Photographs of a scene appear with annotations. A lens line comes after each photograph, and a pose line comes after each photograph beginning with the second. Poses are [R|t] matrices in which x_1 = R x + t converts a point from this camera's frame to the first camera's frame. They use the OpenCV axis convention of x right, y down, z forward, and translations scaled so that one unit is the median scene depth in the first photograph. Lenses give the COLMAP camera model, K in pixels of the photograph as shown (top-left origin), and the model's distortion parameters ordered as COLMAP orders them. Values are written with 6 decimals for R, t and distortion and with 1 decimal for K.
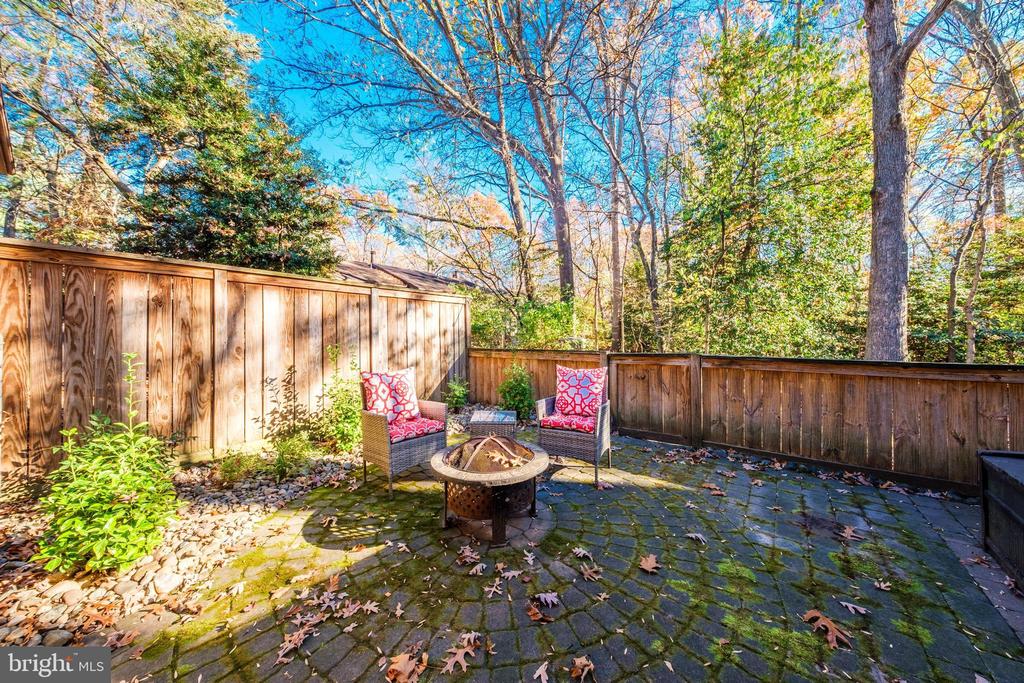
lens RADIAL K [[347.5, 0, 508.5], [0, 347.5, 319.9], [0, 0, 1]] dist [0.001179, -0.000094]
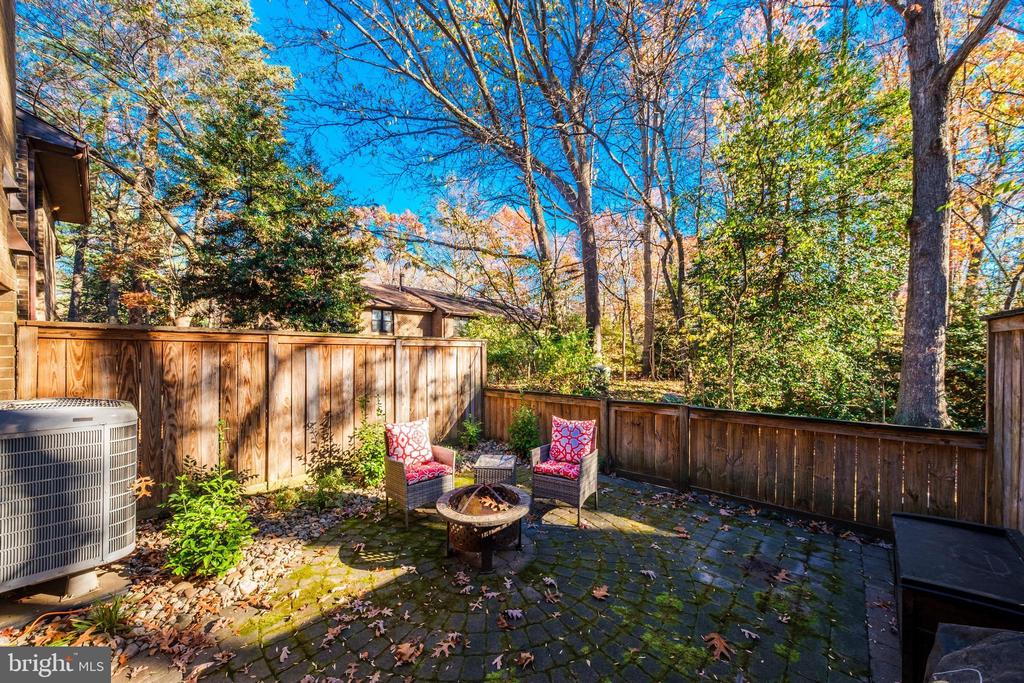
lens RADIAL K [[356.1, 0, 512.0], [0, 356.1, 341.5], [0, 0, 1]] dist [-0.000623, 0.000035]
pose [[0.997473, 0.003179, -0.070972, 0.113018], [-0.003027, 0.999993, 0.002249, -0.148750], [0.070979, -0.002028, 0.997476, -0.216952]]
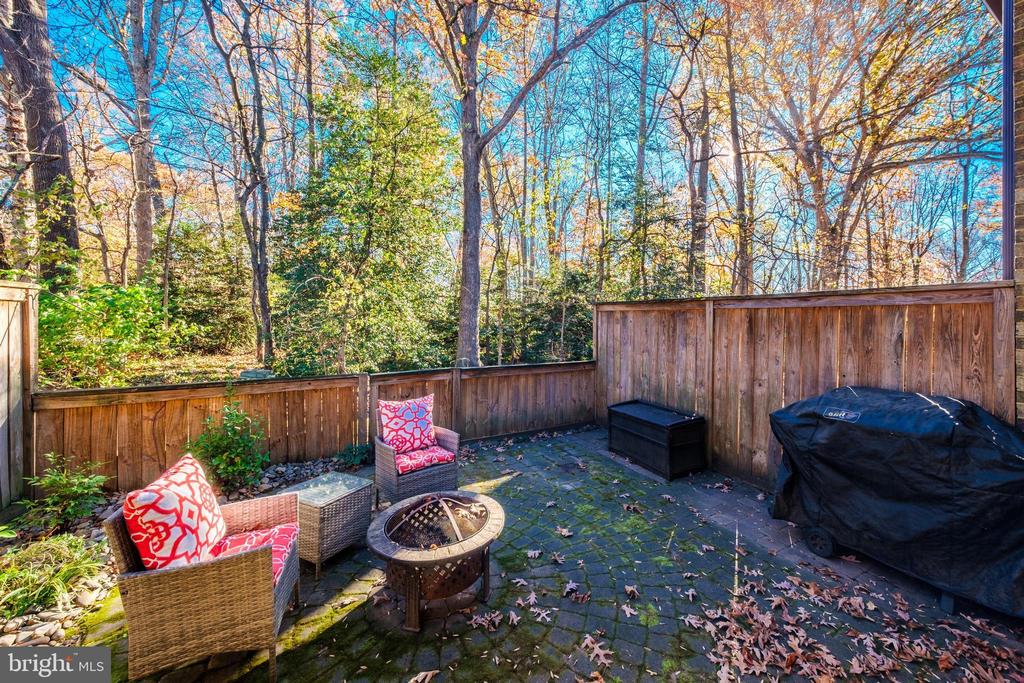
lens RADIAL K [[371.3, 0, 547.1], [0, 371.3, 310.5], [0, 0, 1]] dist [-0.000692, -0.000047]
pose [[0.411046, 0.032084, 0.911050, -0.705430], [-0.035995, 0.999172, -0.018947, -0.123218], [-0.910904, -0.025005, 0.411860, 0.301204]]
